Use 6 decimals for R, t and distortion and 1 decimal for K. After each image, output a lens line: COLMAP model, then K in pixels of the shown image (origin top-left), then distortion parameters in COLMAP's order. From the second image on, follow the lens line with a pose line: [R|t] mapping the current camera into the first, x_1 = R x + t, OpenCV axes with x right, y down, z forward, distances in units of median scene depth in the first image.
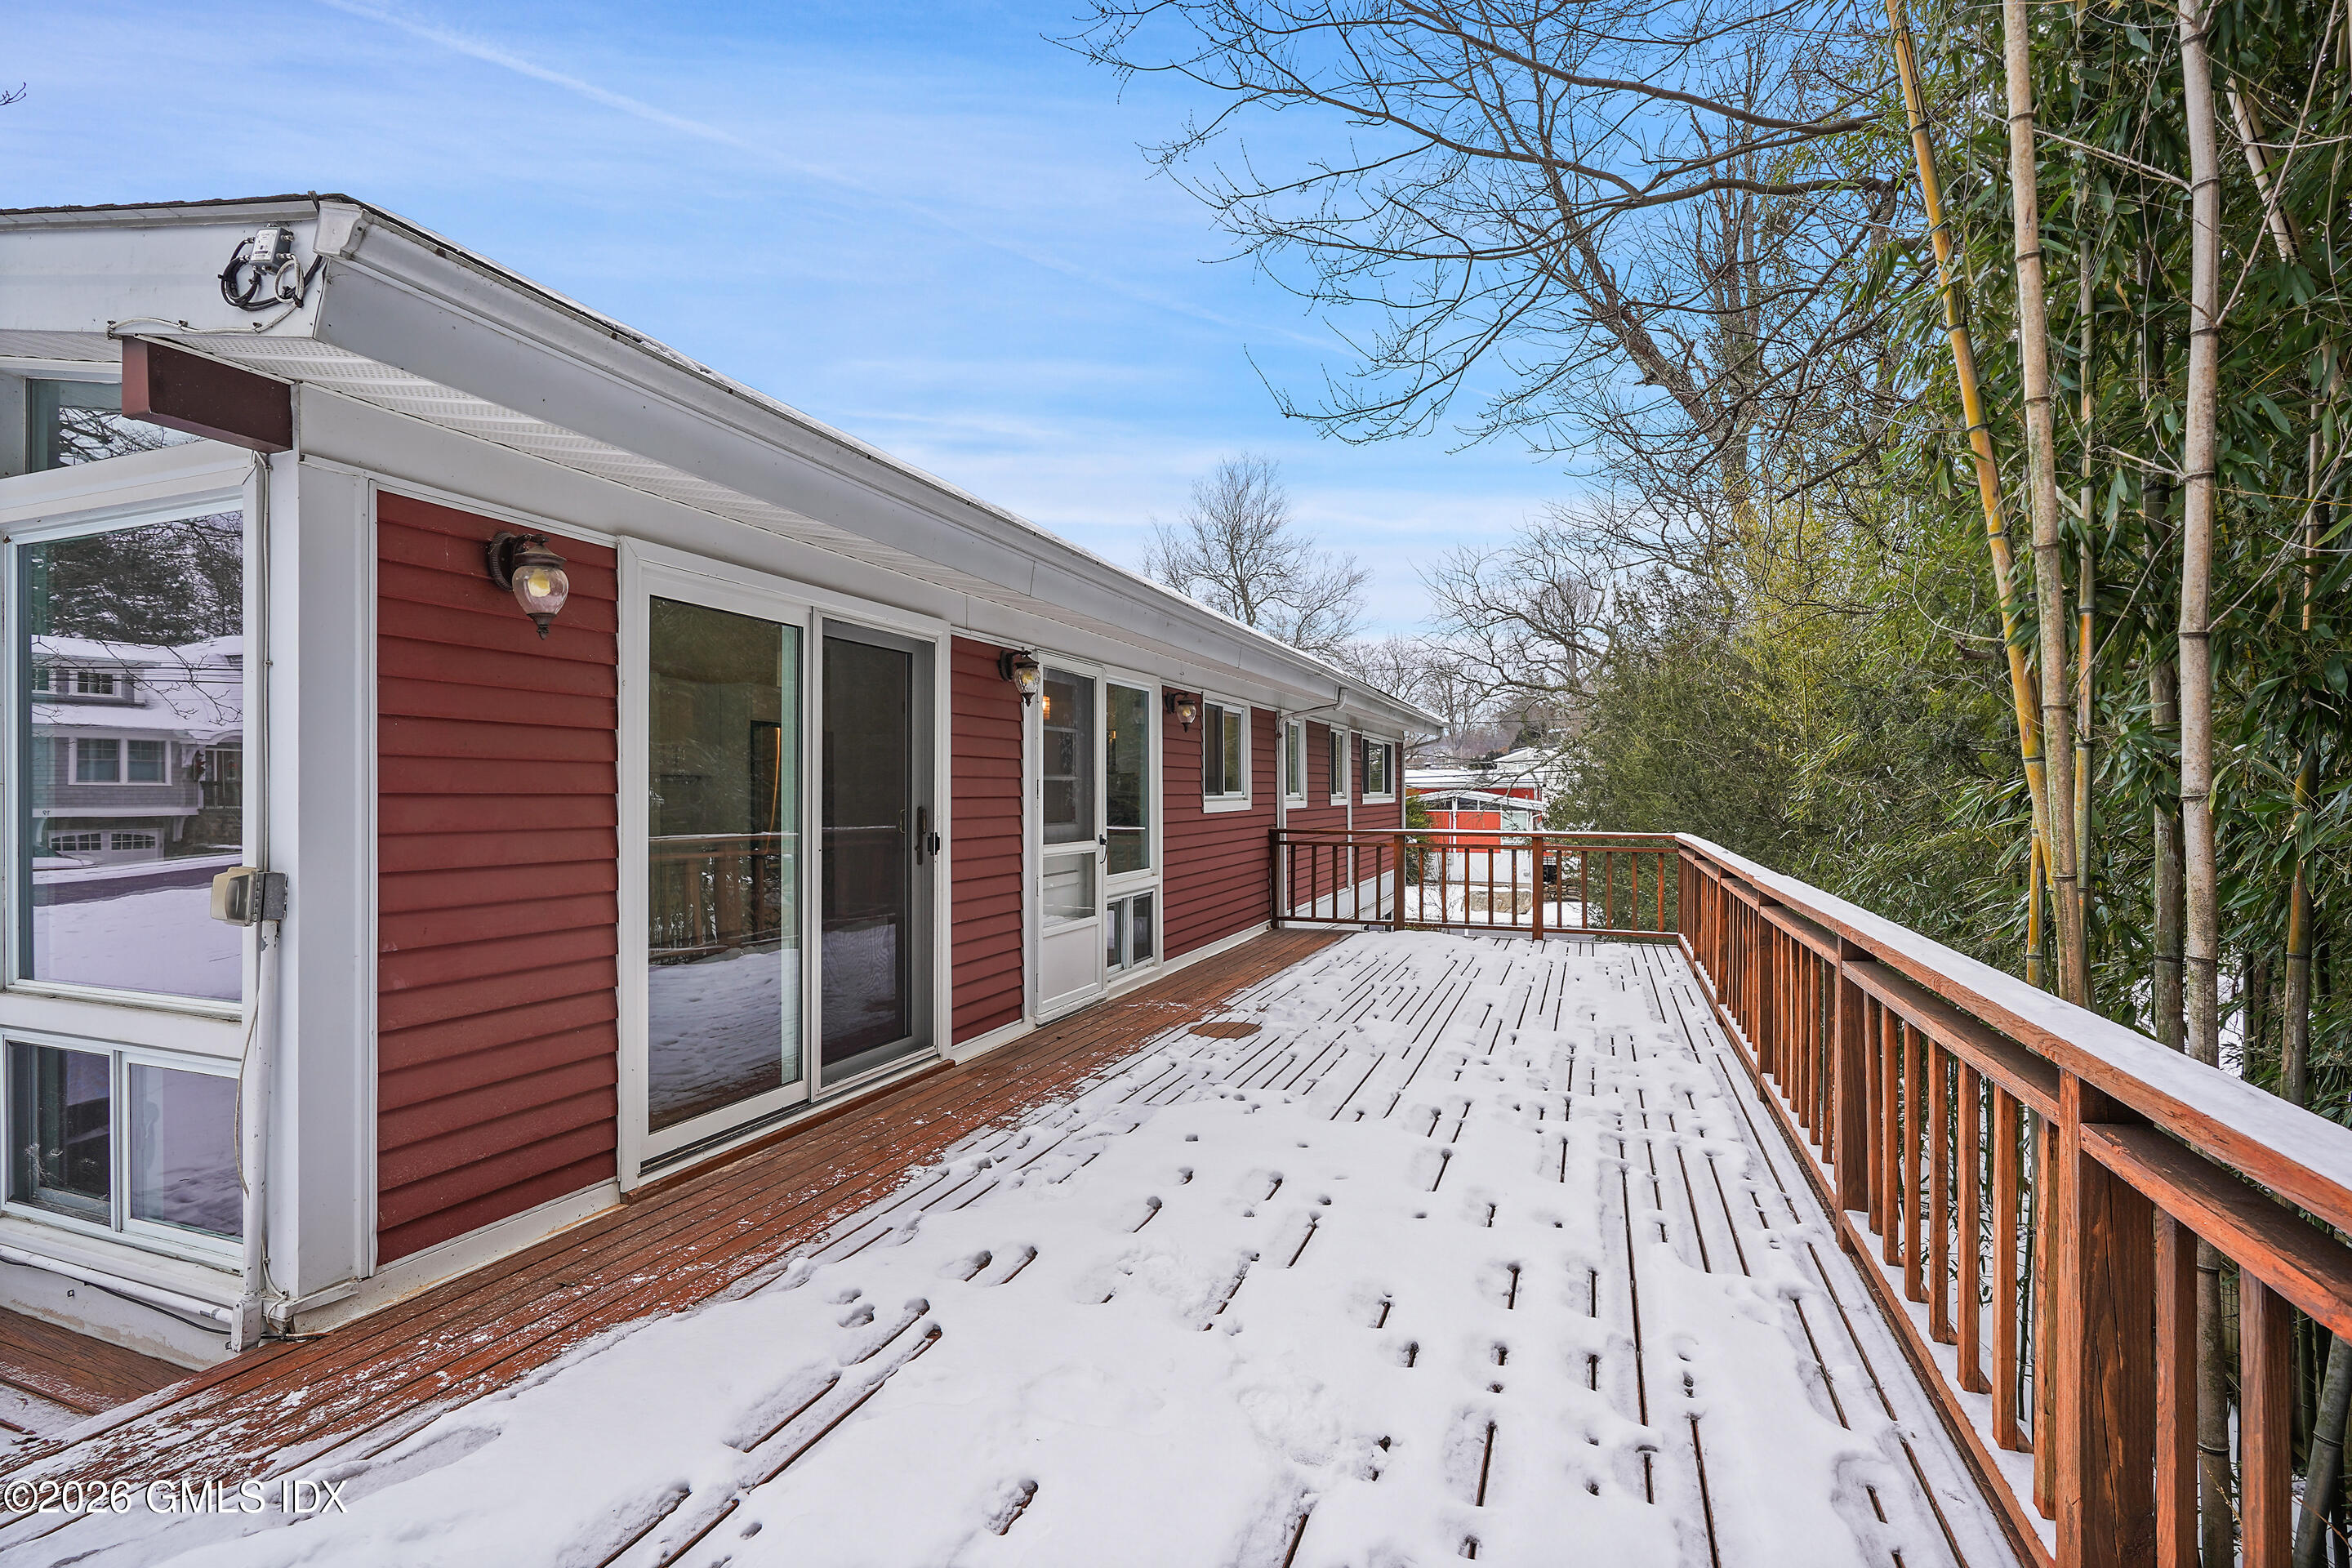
lens RADIAL K [[1088.6, 0, 1176.0], [0, 1088.6, 784.0], [0, 0, 1]] dist [-0.000147, 0.001009]
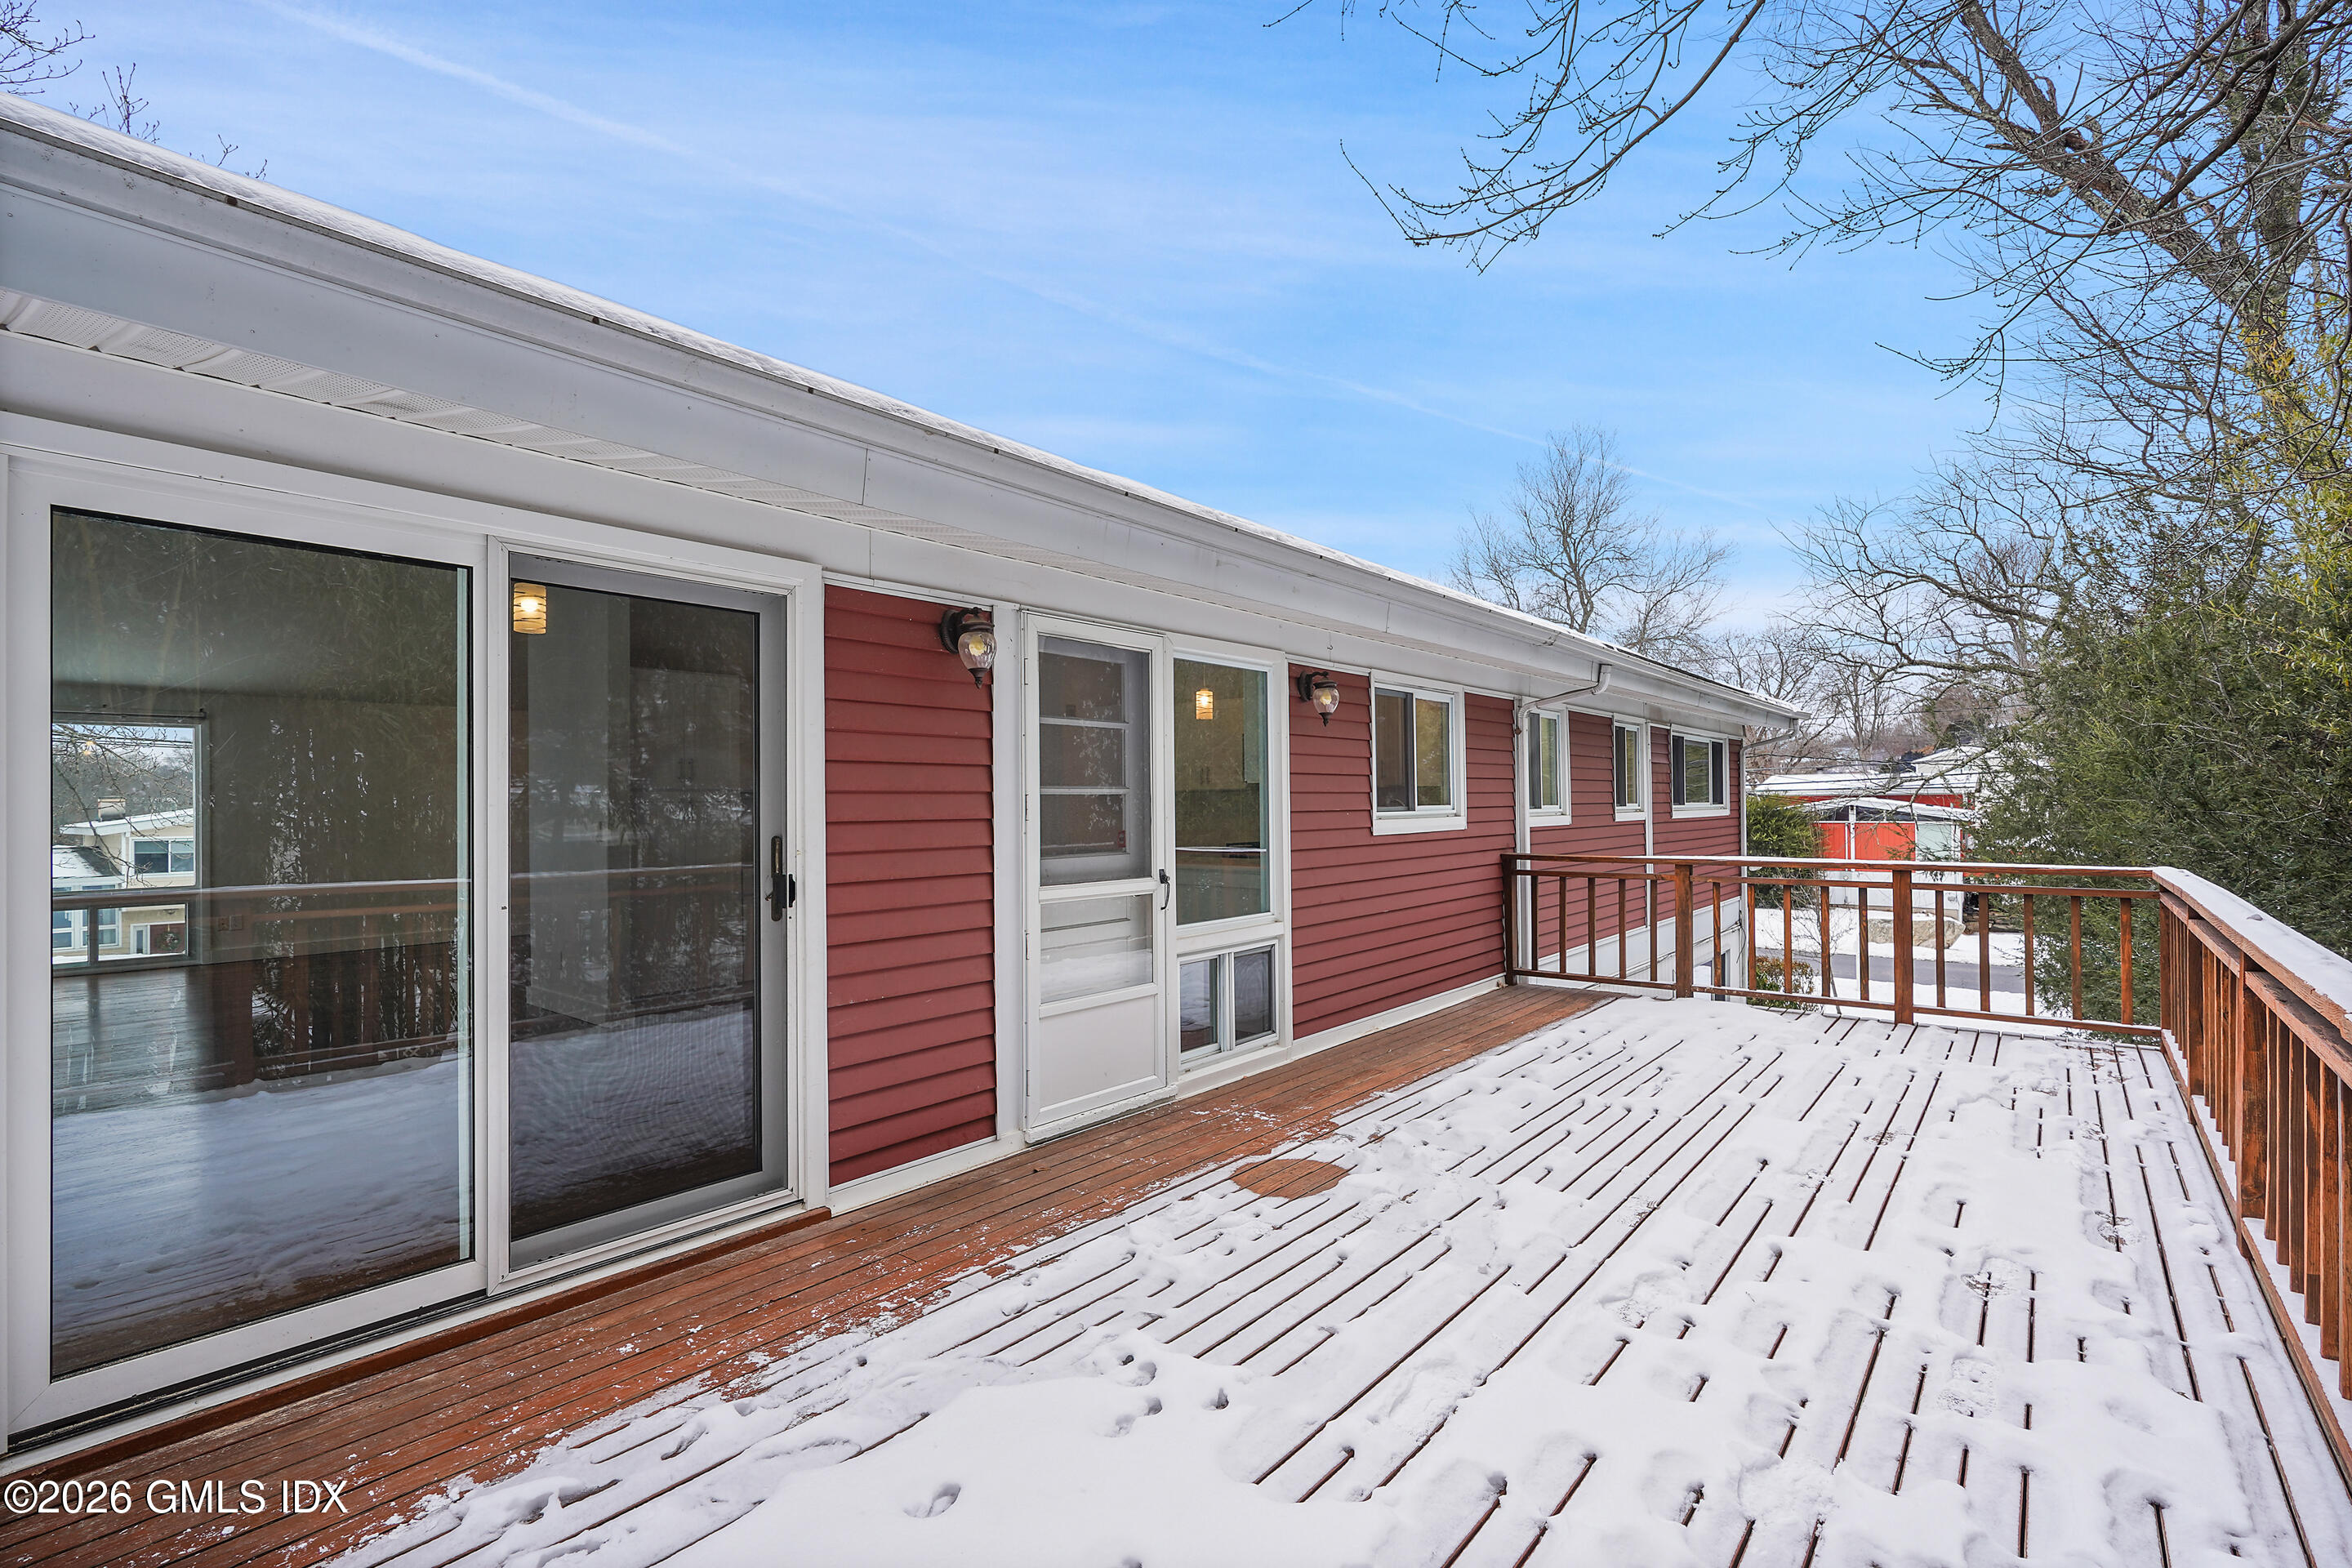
lens RADIAL K [[1076.0, 0, 1175.5], [0, 1076.0, 798.8], [0, 0, 1]] dist [-0.007589, 0.000939]
pose [[0.948830, -0.008968, -0.315658, 0.143461], [0.009974, 0.999949, 0.001570, -0.000907], [0.315628, -0.004638, 0.948872, 0.288442]]
